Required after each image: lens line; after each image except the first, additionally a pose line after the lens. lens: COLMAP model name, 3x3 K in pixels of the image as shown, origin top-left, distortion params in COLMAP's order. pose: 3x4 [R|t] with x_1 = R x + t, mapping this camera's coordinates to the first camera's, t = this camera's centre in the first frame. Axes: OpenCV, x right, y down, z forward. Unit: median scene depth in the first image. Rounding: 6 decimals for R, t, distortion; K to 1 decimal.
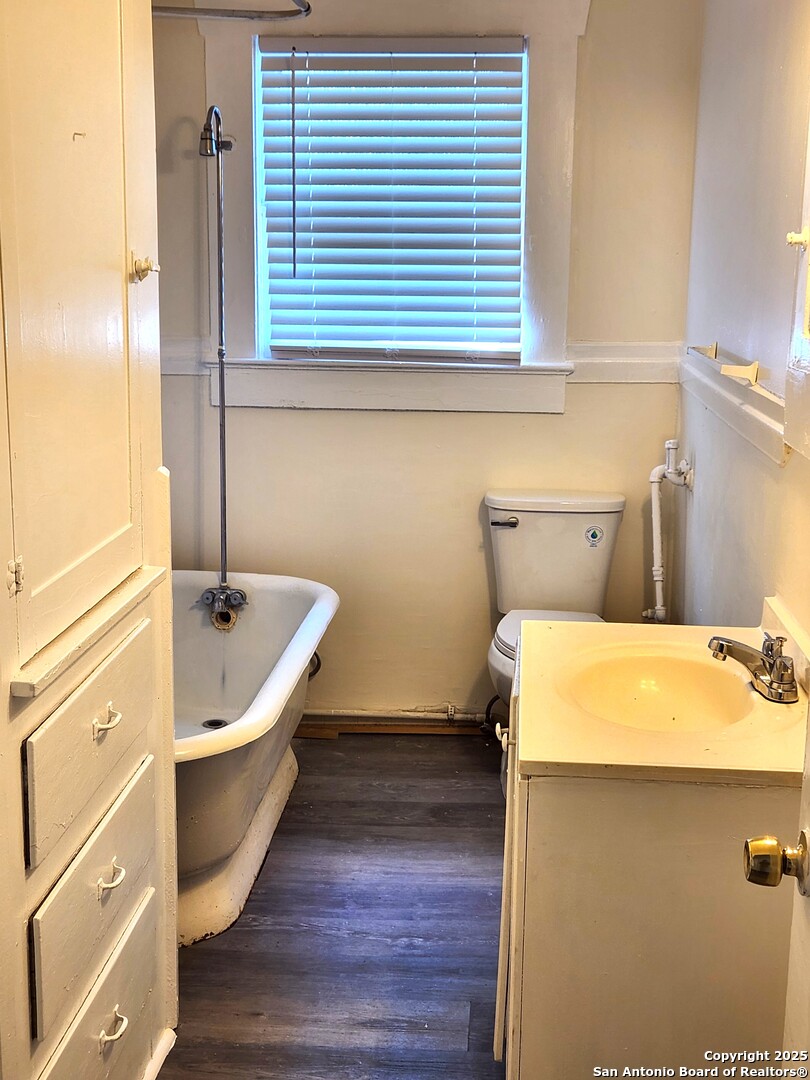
lens RADIAL K [[1283.8, 0, 405.5], [0, 1283.8, 451.5], [0, 0, 1]] dist [0.027446, 0.015940]
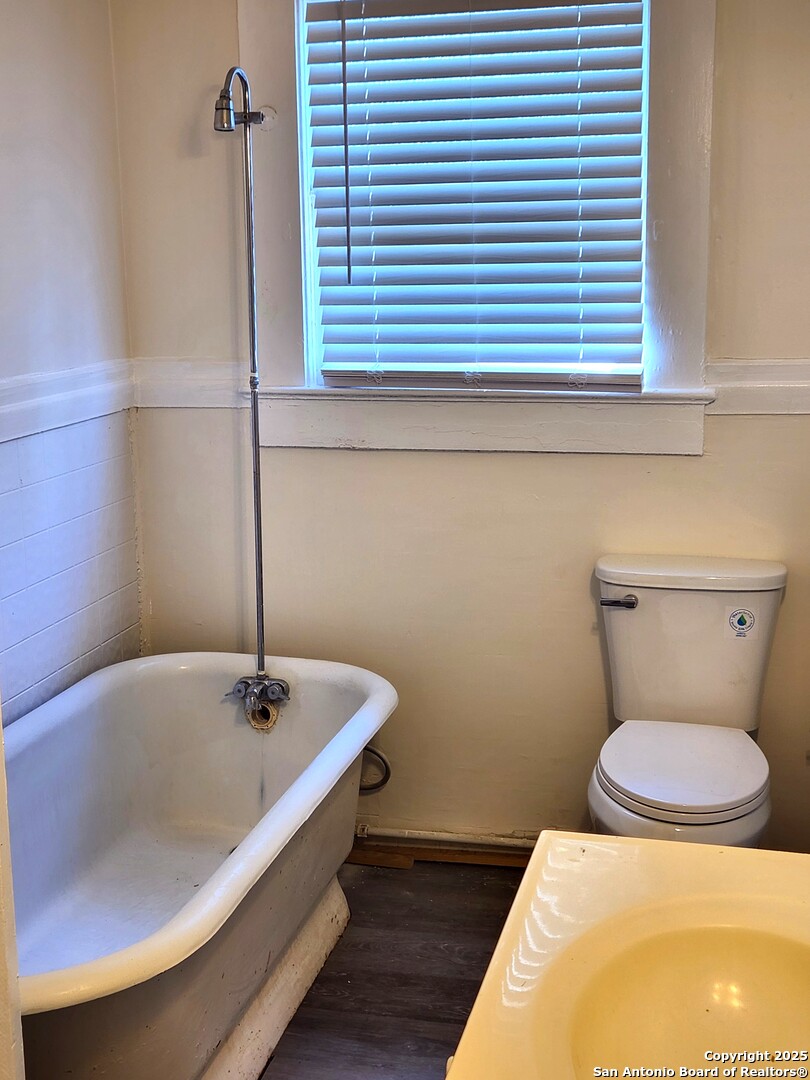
lens RADIAL K [[1283.8, 0, 405.5], [0, 1283.8, 451.5], [0, 0, 1]] dist [0.027446, 0.015940]
pose [[0.985595, -0.002003, -0.169112, 0.080314], [0.001571, 0.999995, -0.002689, -0.030617], [0.169116, 0.002384, 0.985593, 0.232150]]
